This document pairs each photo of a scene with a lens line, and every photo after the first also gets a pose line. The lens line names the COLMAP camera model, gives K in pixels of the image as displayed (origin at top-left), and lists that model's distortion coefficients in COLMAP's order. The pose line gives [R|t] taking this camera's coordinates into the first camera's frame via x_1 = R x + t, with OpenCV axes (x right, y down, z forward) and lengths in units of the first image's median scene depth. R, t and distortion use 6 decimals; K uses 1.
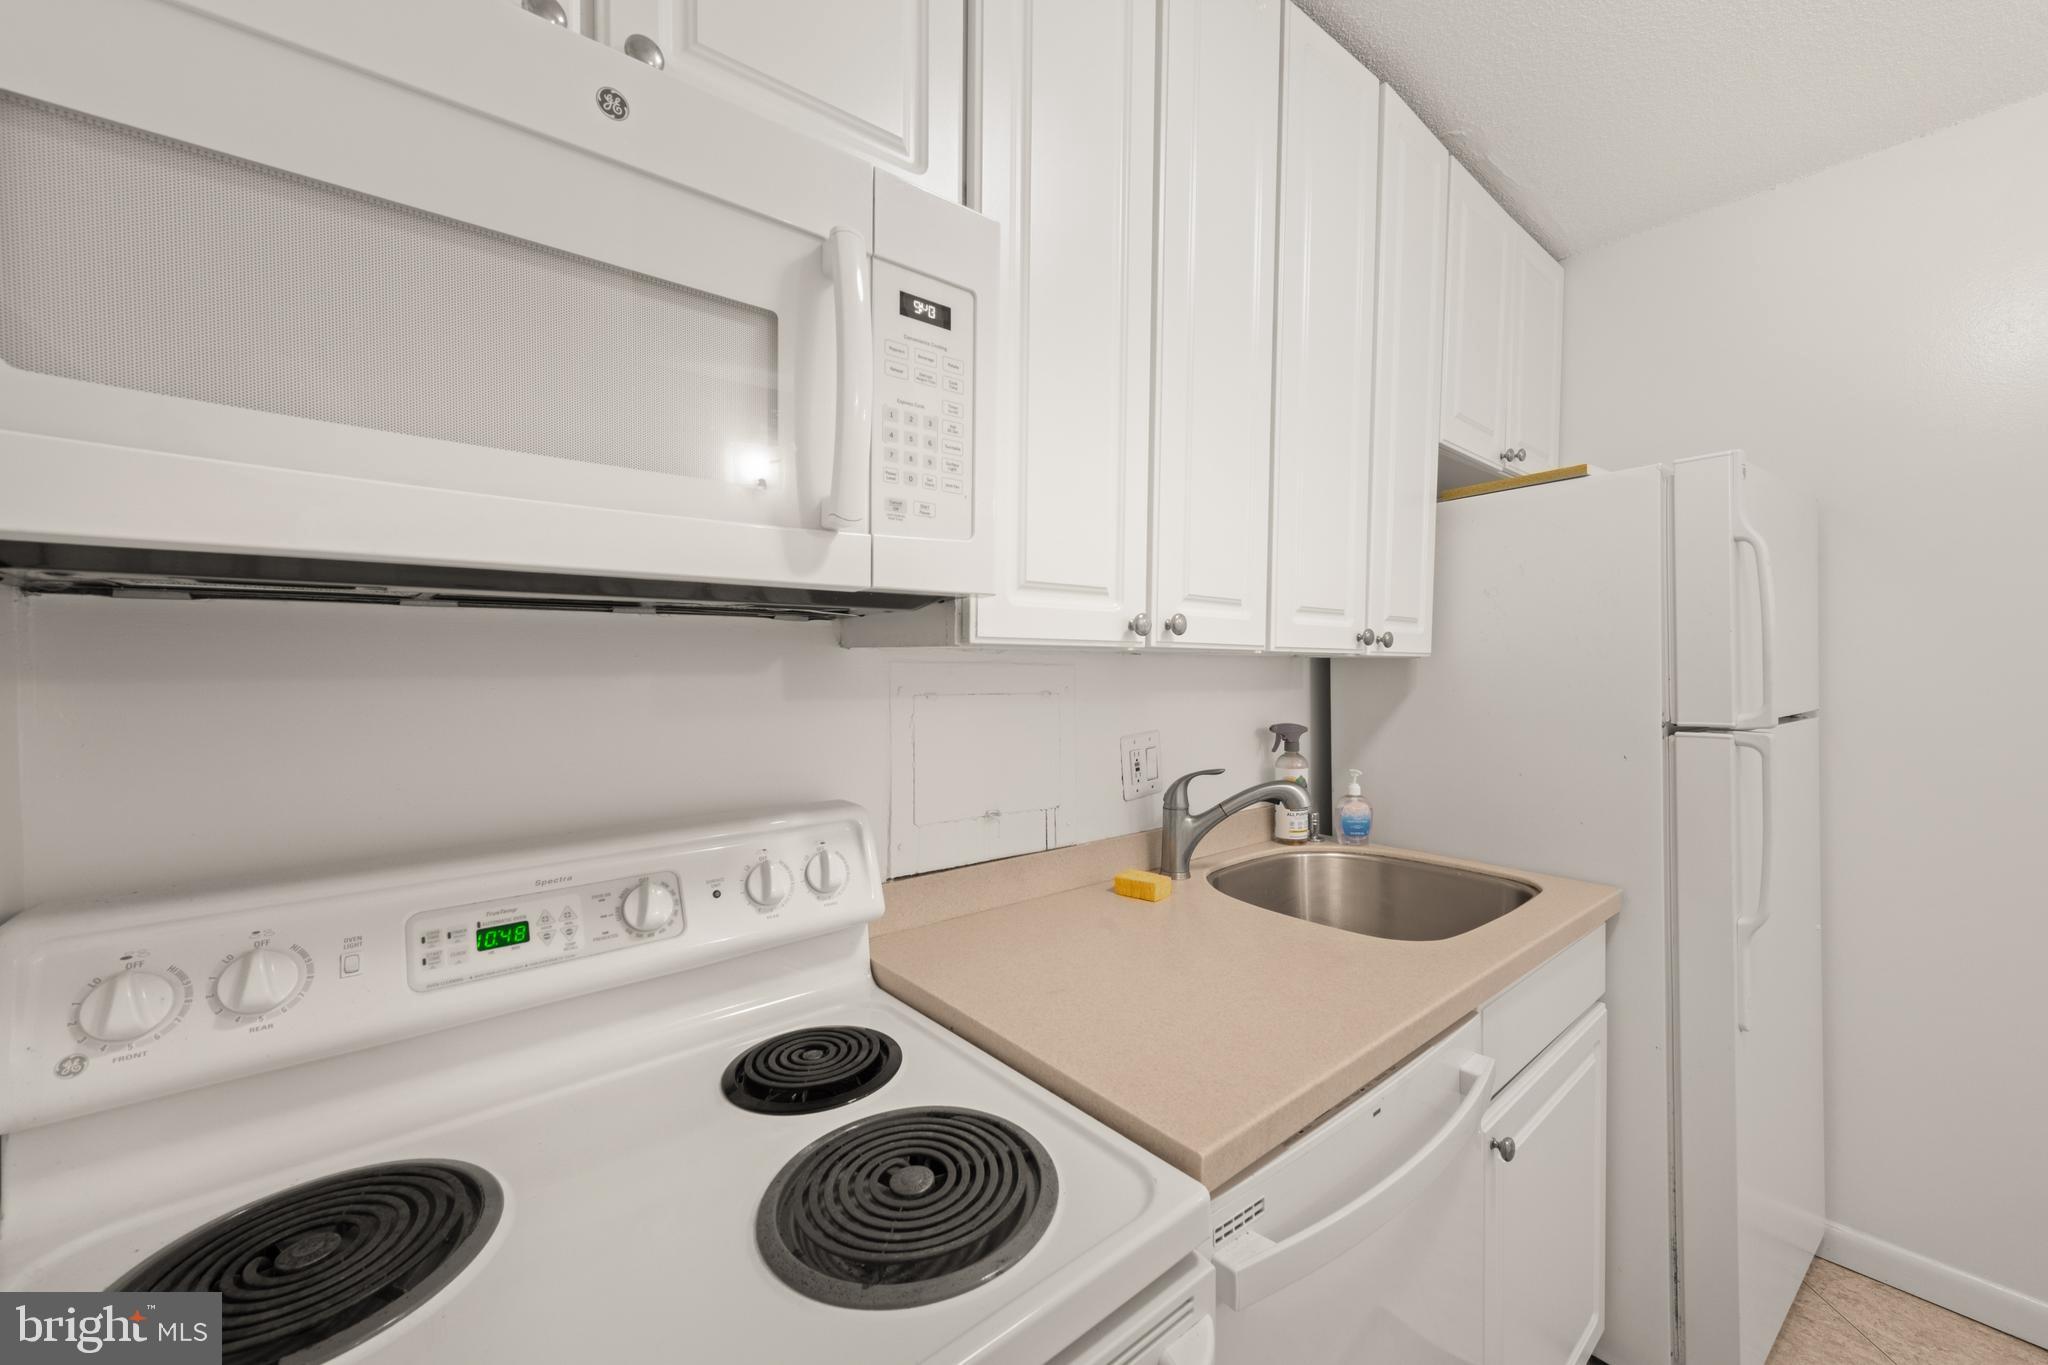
lens RADIAL K [[816.0, 0, 1021.7], [0, 816.0, 682.6], [0, 0, 1]] dist [0.015928, -0.003436]
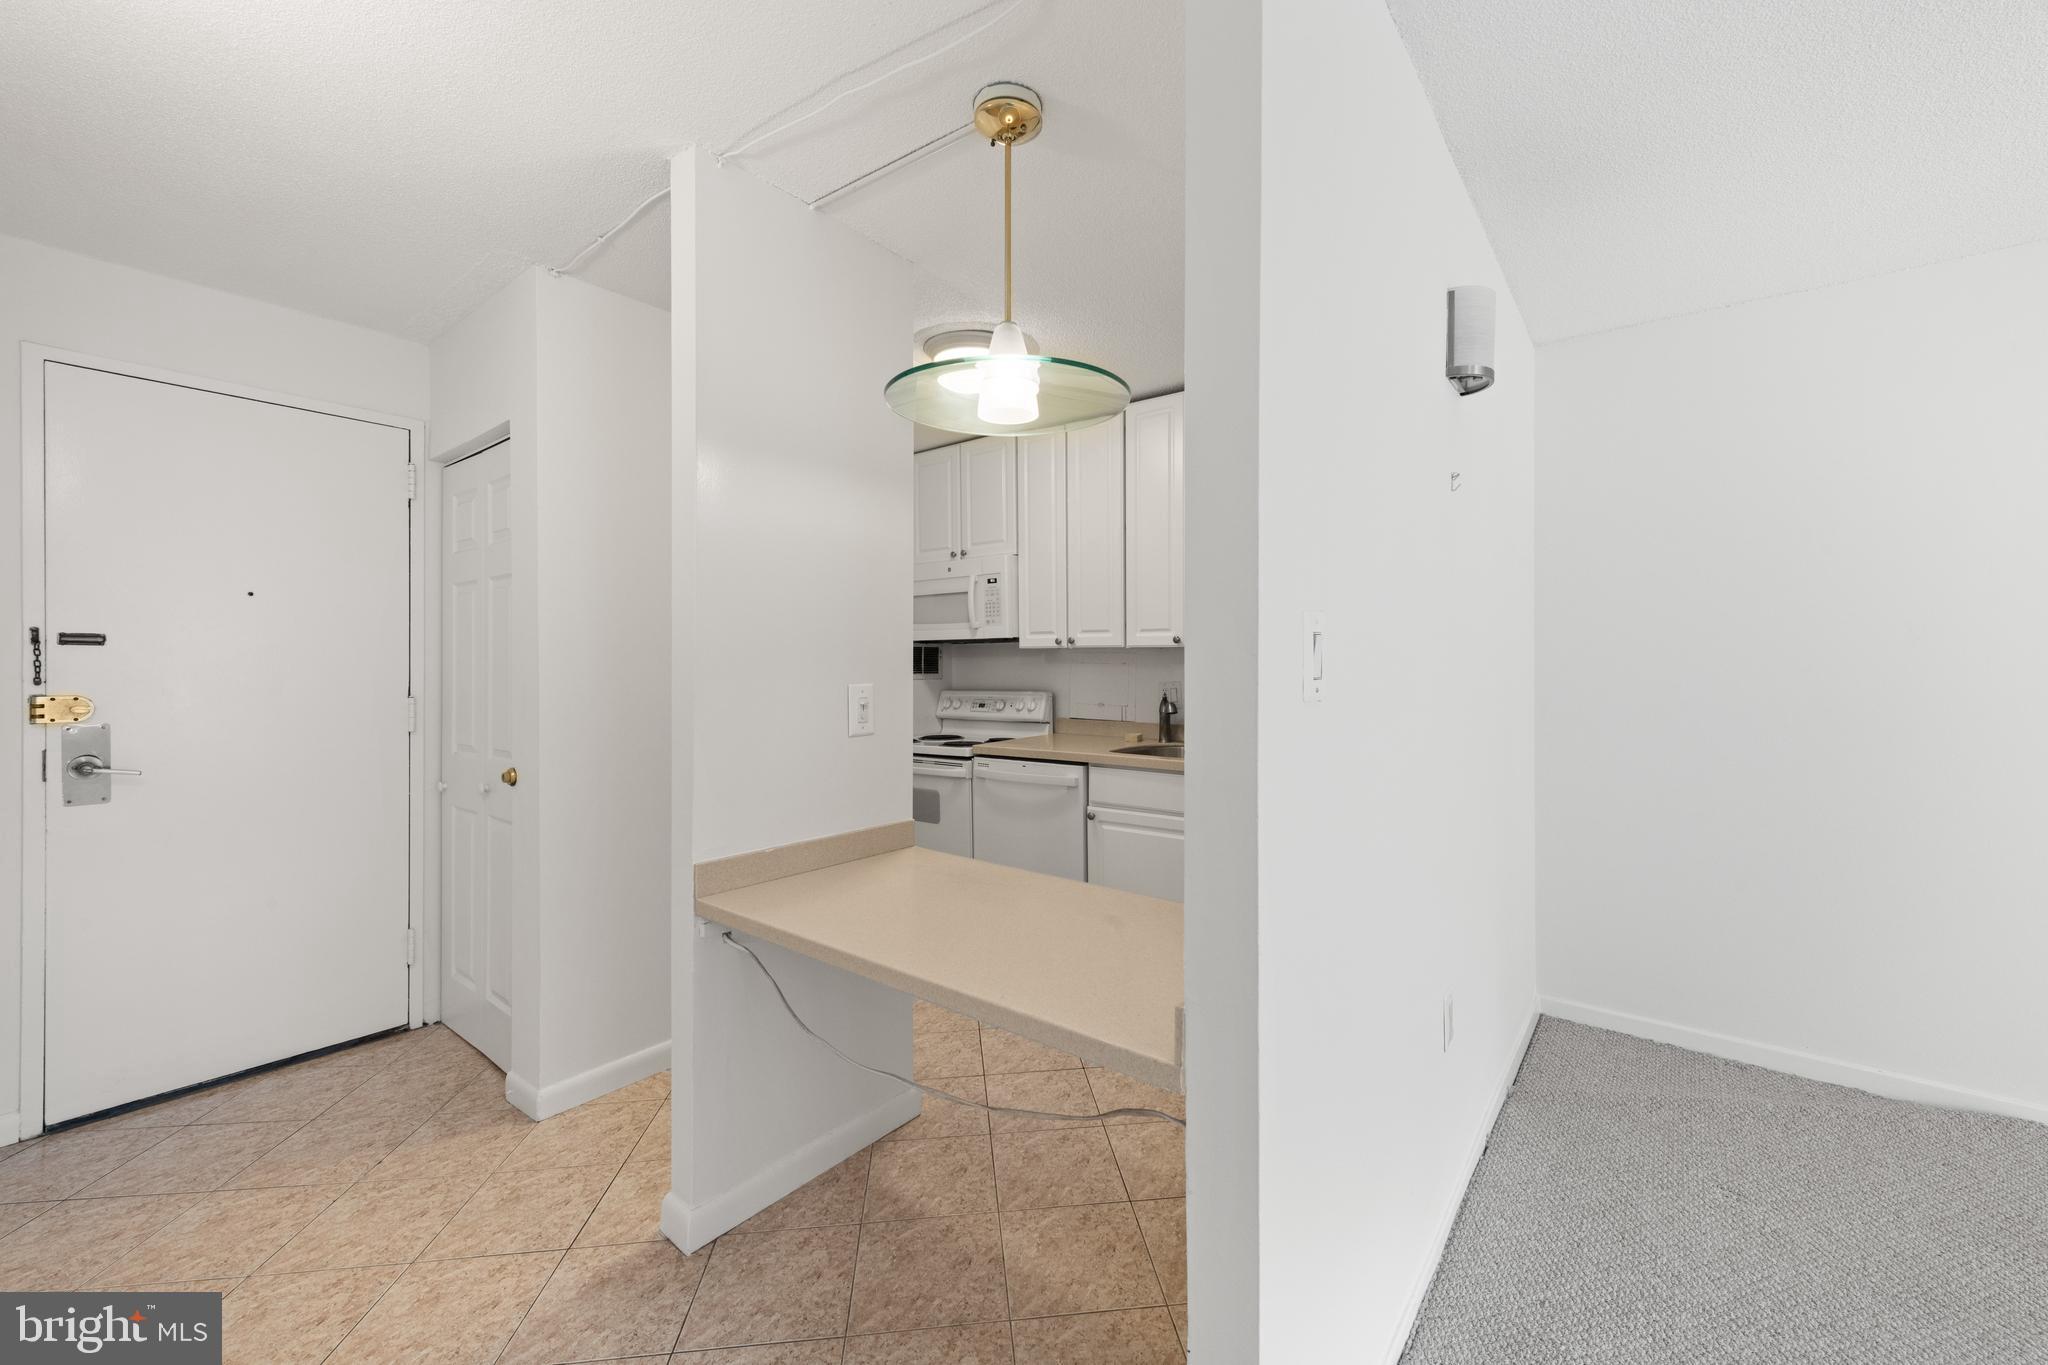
lens RADIAL K [[816.0, 0, 1035.4], [0, 816.0, 673.0], [0, 0, 1]] dist [0.015928, -0.003436]
pose [[0.196749, 0.014111, -0.980352, 3.503680], [-0.020628, 0.999735, 0.010250, 0.029199], [0.980237, 0.018206, 0.196988, 0.225595]]
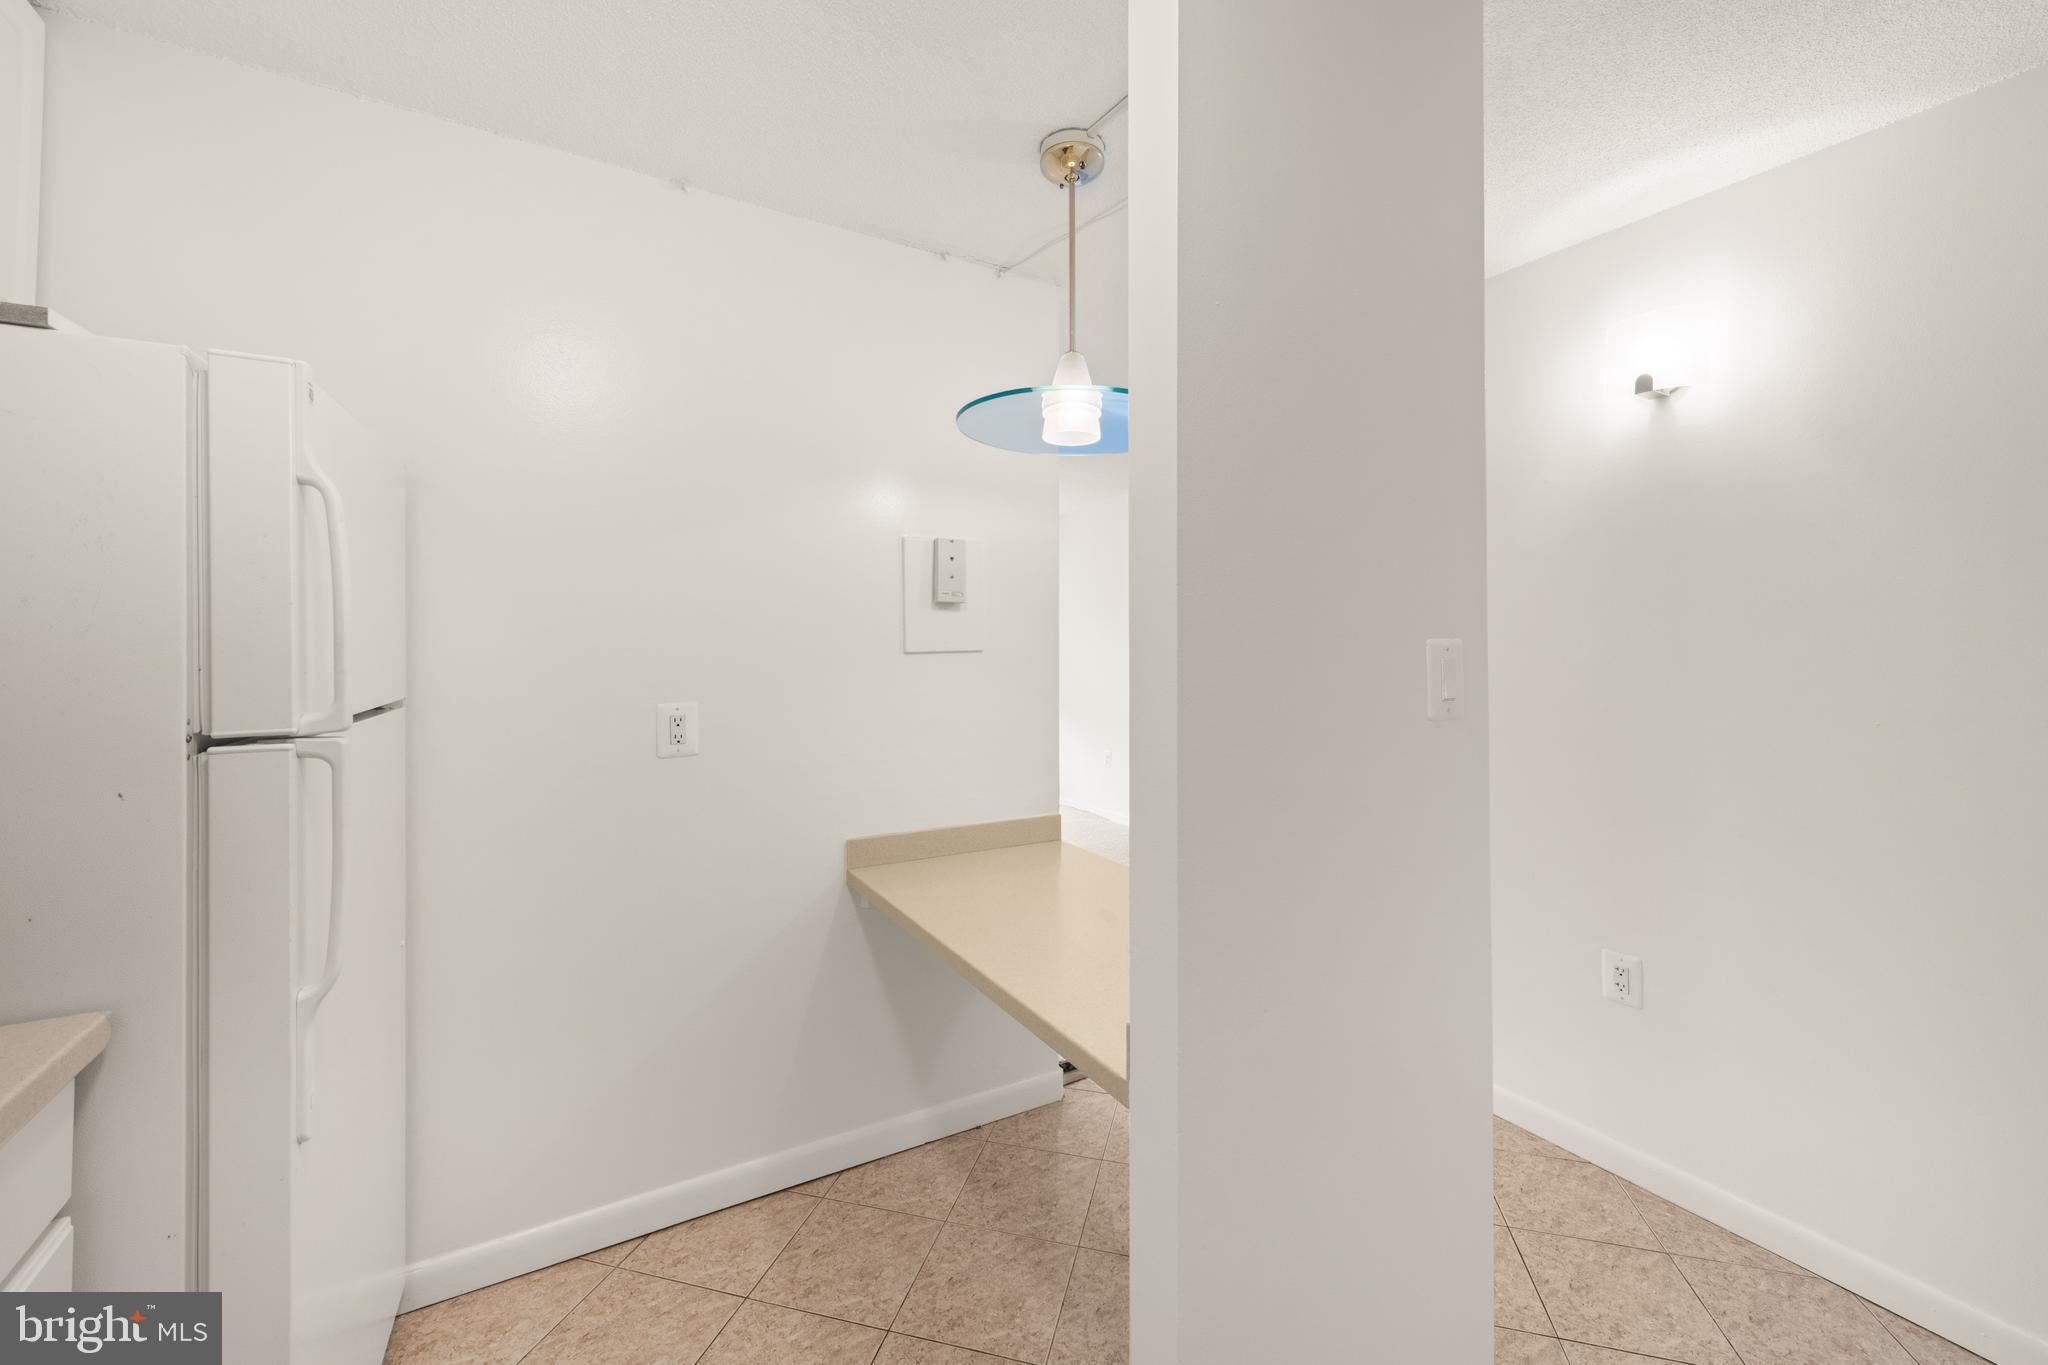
lens RADIAL K [[869.6, 0, 1069.0], [0, 869.6, 621.9], [0, 0, 1]] dist [0.002319, -0.000182]
pose [[0.159620, 0.031041, 0.986690, 0.256273], [0.020582, 0.999184, -0.034763, -0.005340], [-0.986964, 0.025857, 0.158851, 0.240310]]
